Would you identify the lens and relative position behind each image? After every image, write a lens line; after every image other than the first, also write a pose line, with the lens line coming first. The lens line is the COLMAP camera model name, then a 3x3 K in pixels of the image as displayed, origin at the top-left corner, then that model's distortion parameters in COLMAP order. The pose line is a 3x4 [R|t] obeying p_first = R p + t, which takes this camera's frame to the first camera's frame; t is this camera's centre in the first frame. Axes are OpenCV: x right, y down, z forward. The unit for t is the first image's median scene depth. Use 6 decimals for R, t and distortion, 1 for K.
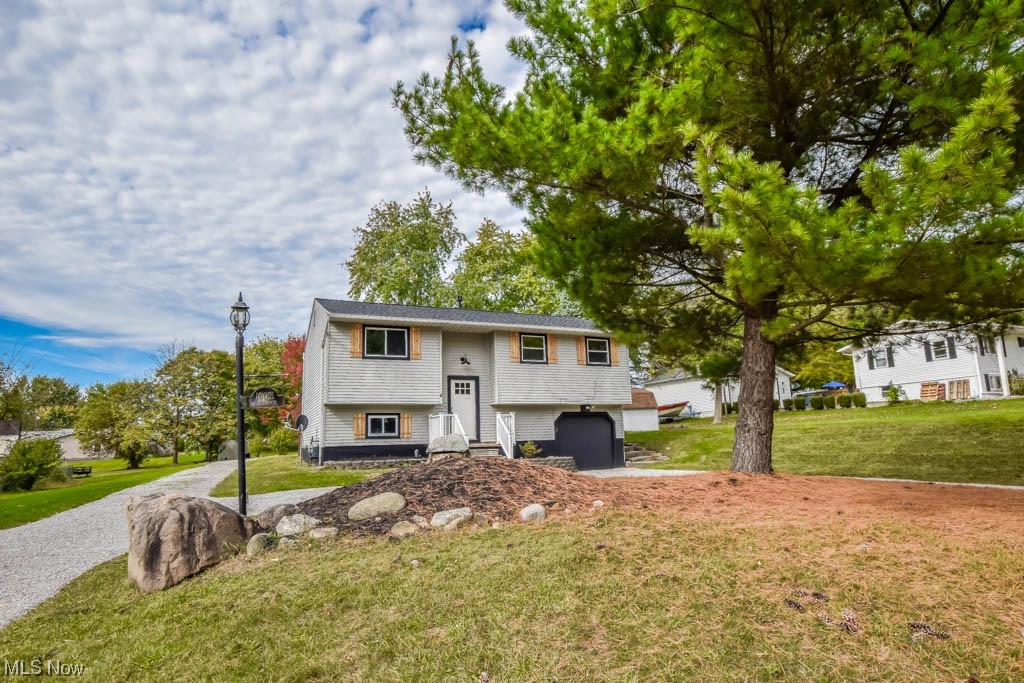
lens RADIAL K [[731.9, 0, 511.1], [0, 731.9, 346.2], [0, 0, 1]] dist [0.015012, -0.003413]
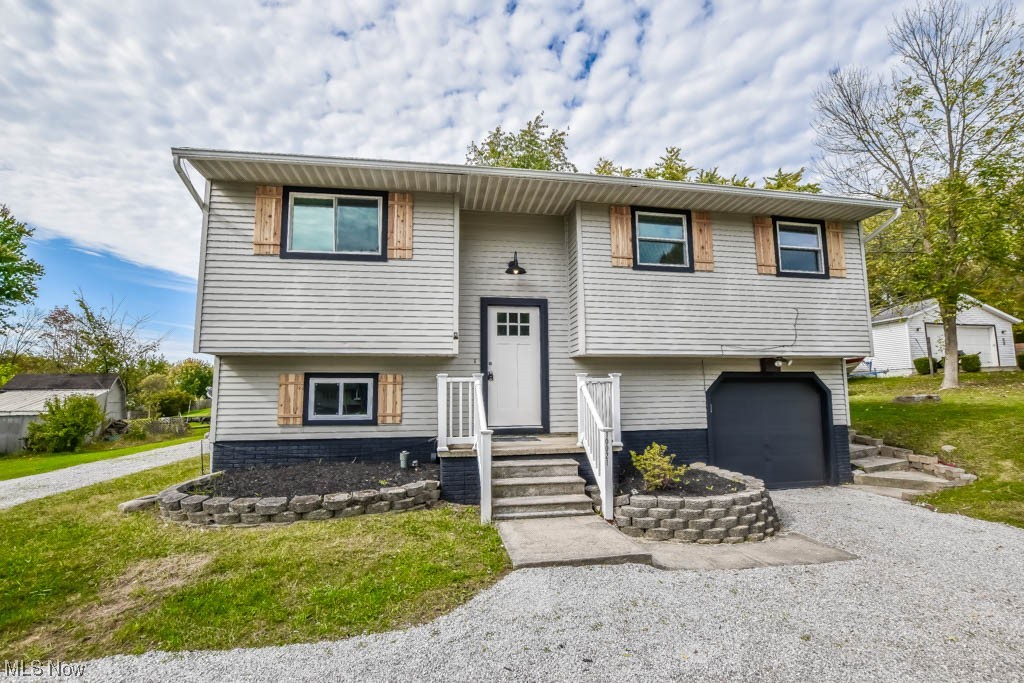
lens RADIAL K [[485.2, 0, 509.4], [0, 485.2, 339.5], [0, 0, 1]] dist [-0.026990, -0.001053]
pose [[0.965746, -0.008231, -0.259359, 0.016466], [0.017128, 0.999339, 0.032062, 0.057862], [0.258924, -0.035406, 0.965249, 0.684939]]
